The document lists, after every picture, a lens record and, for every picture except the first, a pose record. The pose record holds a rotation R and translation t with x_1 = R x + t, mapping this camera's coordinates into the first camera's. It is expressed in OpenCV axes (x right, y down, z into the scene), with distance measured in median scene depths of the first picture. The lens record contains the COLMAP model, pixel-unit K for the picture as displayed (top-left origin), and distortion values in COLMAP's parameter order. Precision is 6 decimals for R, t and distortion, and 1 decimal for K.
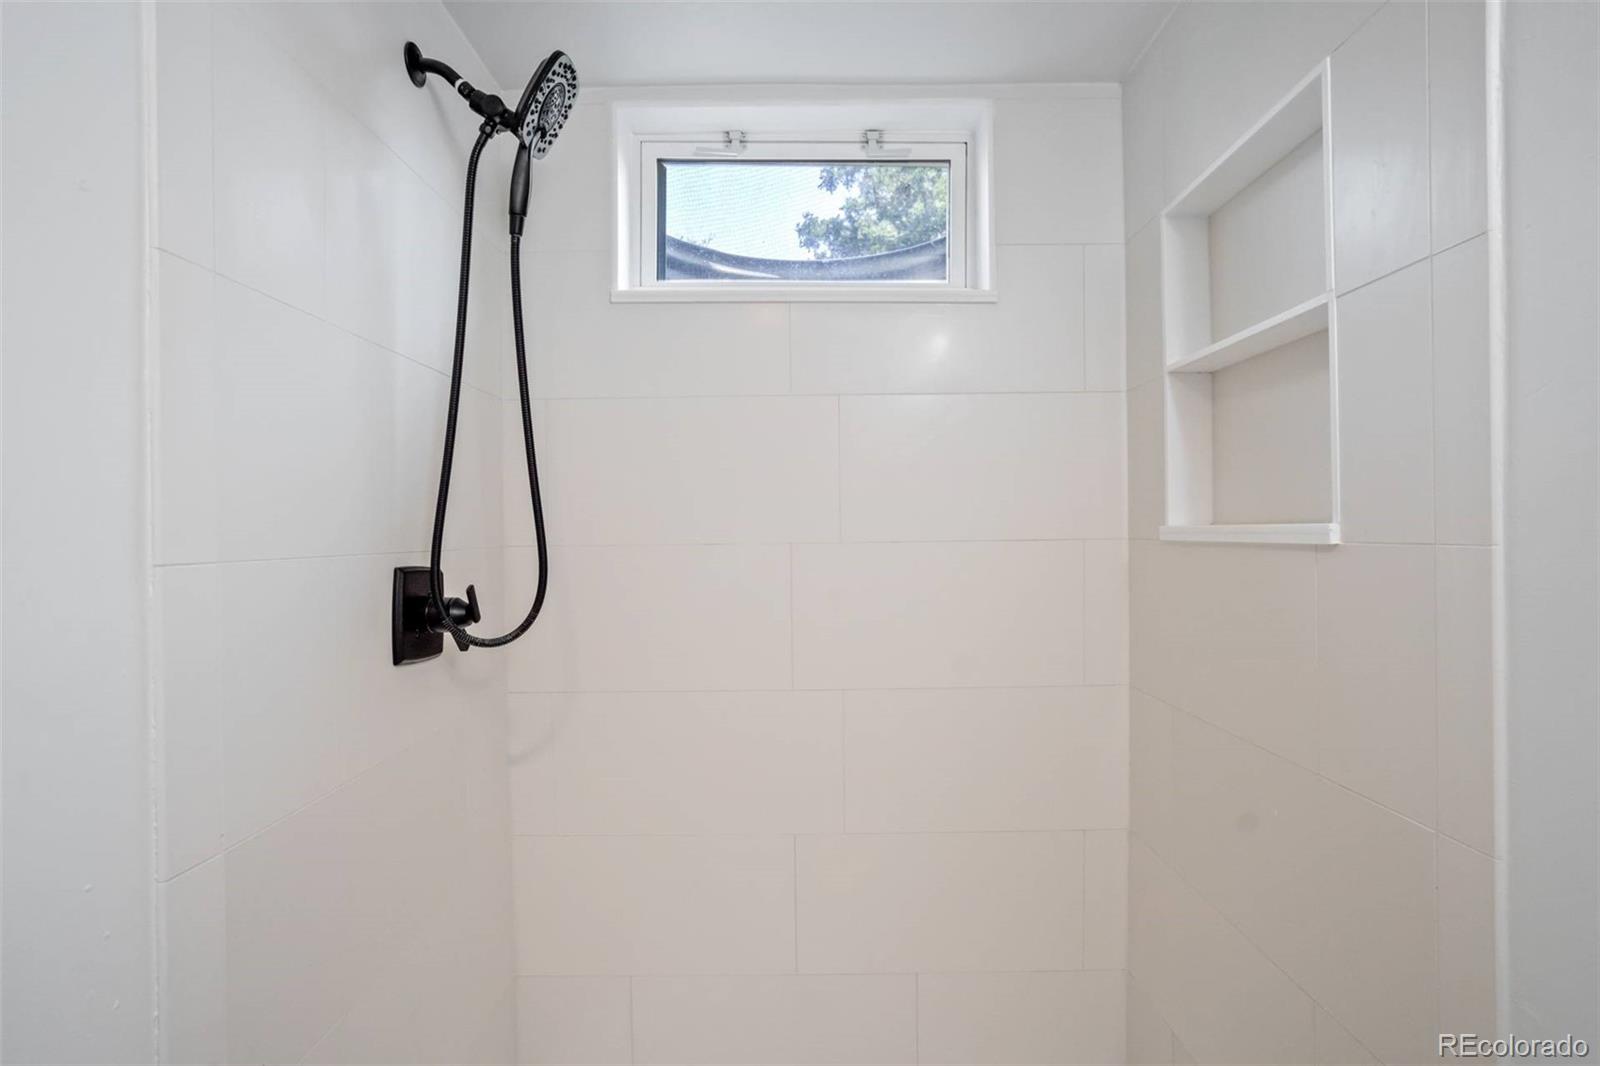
lens RADIAL K [[764.6, 0, 794.3], [0, 764.6, 544.7], [0, 0, 1]] dist [-0.043073, 0.020529]
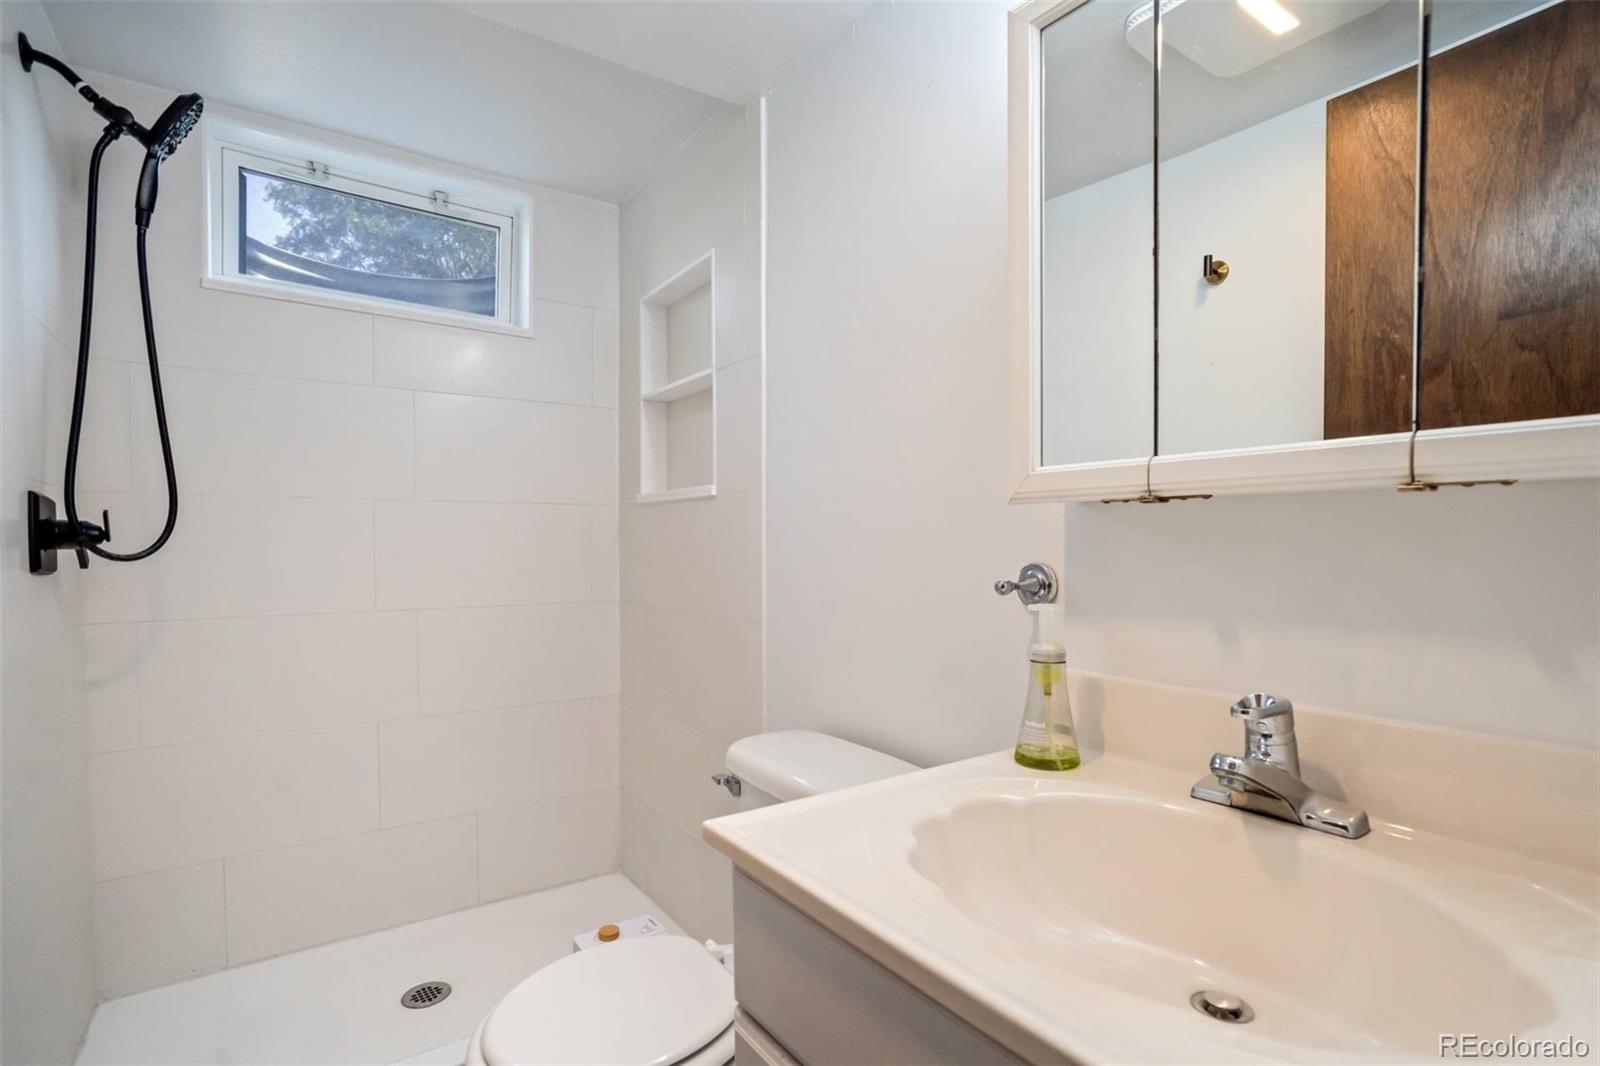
lens RADIAL K [[764.6, 0, 794.3], [0, 764.6, 544.7], [0, 0, 1]] dist [-0.043073, 0.020529]
pose [[0.815644, 0.006268, 0.578520, -0.203389], [0.003334, 0.999874, -0.015533, 0.122391], [-0.578545, 0.014598, 0.815520, -0.574167]]
